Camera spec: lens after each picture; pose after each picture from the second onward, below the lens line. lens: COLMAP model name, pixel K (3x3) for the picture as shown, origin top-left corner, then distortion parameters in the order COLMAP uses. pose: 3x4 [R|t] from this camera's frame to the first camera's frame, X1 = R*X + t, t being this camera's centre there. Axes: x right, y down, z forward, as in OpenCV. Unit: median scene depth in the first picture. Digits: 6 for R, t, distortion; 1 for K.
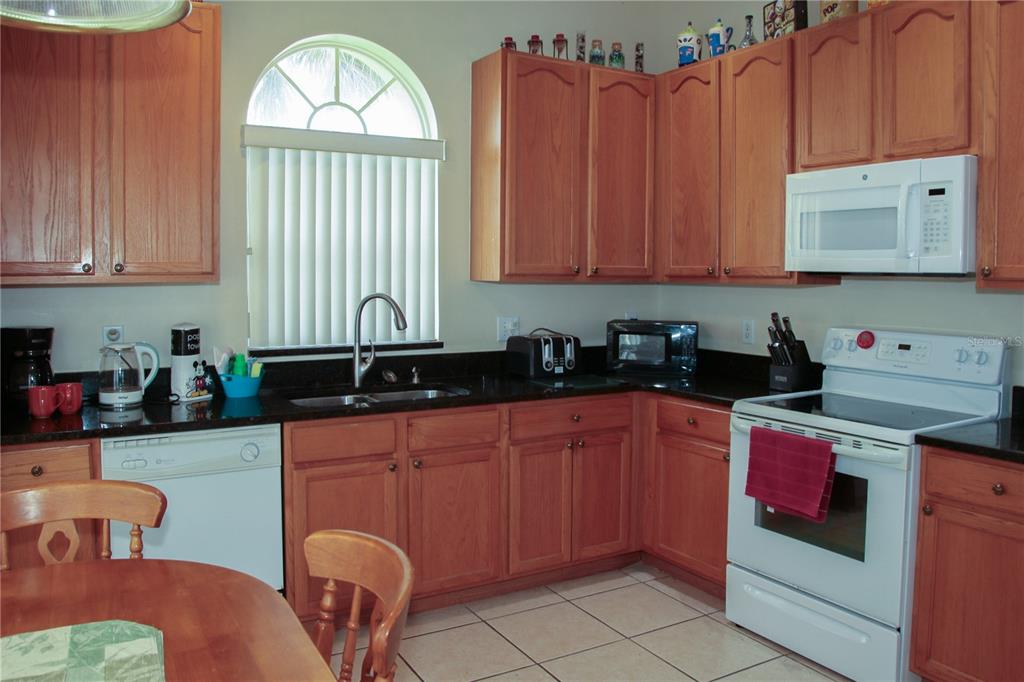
lens RADIAL K [[868.0, 0, 512.0], [0, 868.0, 287.6], [0, 0, 1]] dist [-0.005594, 0.009197]
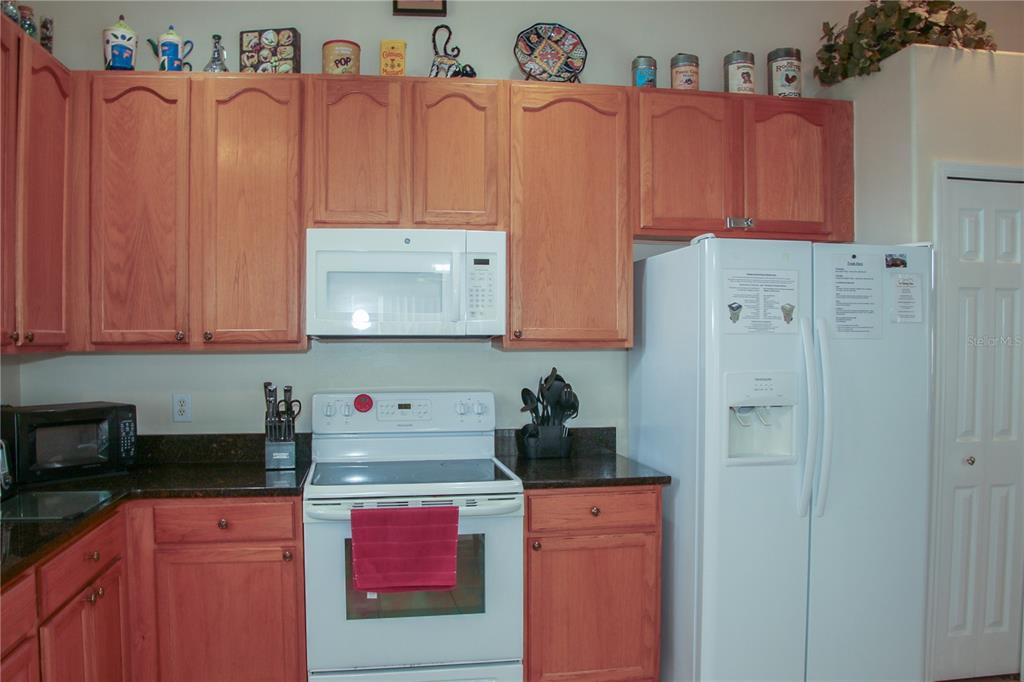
lens RADIAL K [[842.1, 0, 512.0], [0, 842.1, 341.0], [0, 0, 1]] dist [-0.072147, 0.078715]
pose [[0.384465, -0.019714, 0.922929, -0.413840], [0.024615, 0.999635, 0.011099, -0.017470], [-0.922811, 0.018451, 0.384810, 0.471468]]
